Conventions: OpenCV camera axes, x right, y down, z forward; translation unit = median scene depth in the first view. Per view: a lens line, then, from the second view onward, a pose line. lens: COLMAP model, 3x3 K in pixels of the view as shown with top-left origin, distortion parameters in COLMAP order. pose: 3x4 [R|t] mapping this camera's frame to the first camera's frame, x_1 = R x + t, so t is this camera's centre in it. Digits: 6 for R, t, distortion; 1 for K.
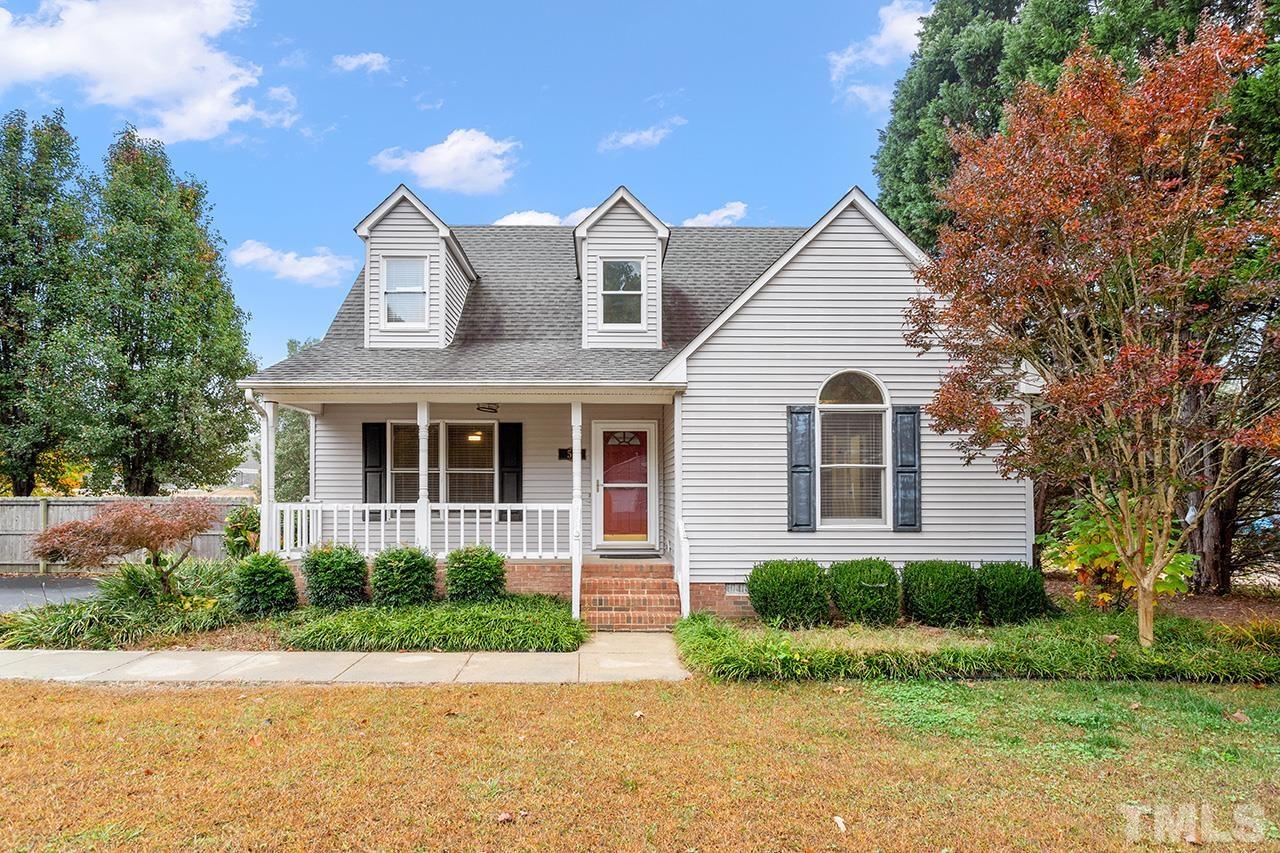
lens RADIAL K [[618.0, 0, 635.5], [0, 618.0, 464.0], [0, 0, 1]] dist [0.002861, 0.002694]
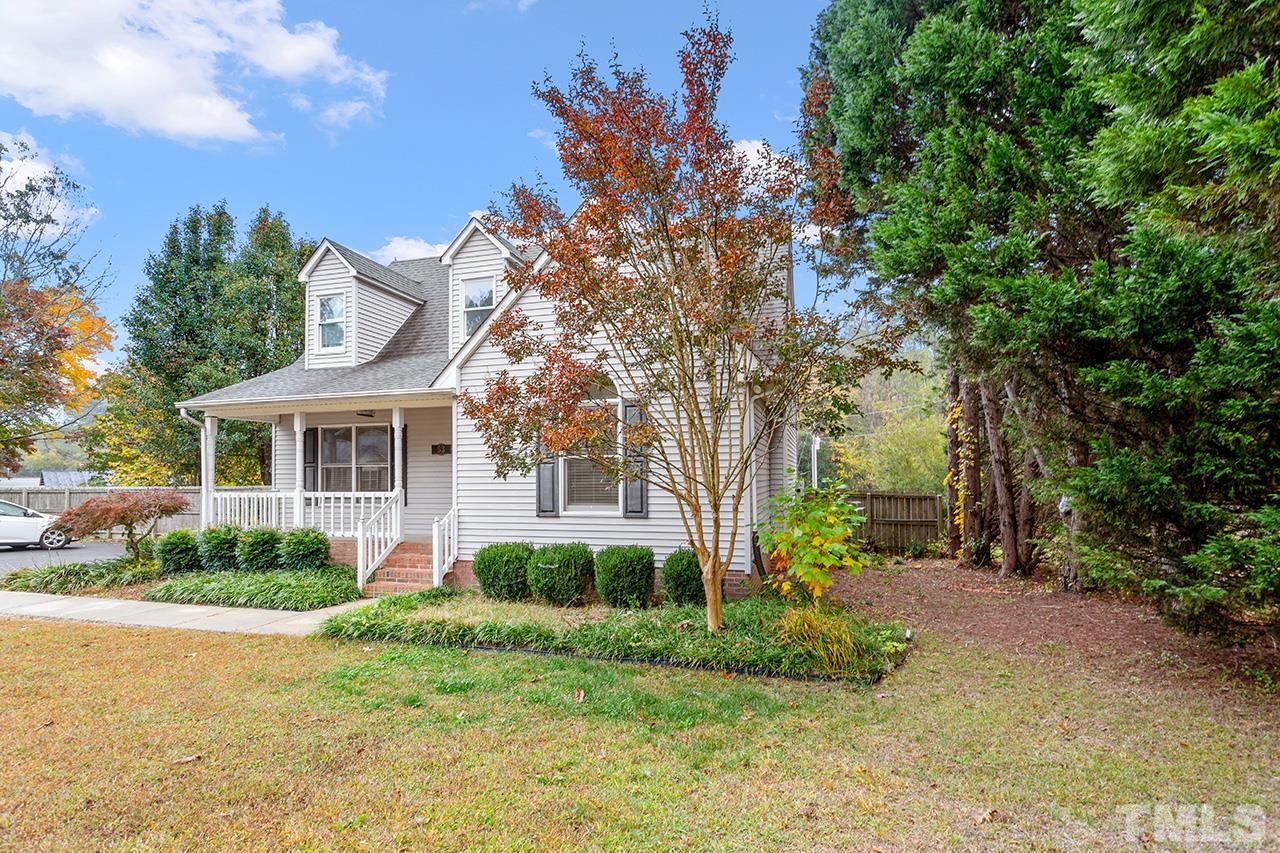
lens RADIAL K [[618.0, 0, 678.1], [0, 618.0, 440.8], [0, 0, 1]] dist [0.002861, 0.002694]
pose [[0.959081, -0.025292, -0.282001, 0.804844], [0.020237, 0.999578, -0.020826, 0.000633], [0.282409, 0.014267, 0.959188, 0.003559]]
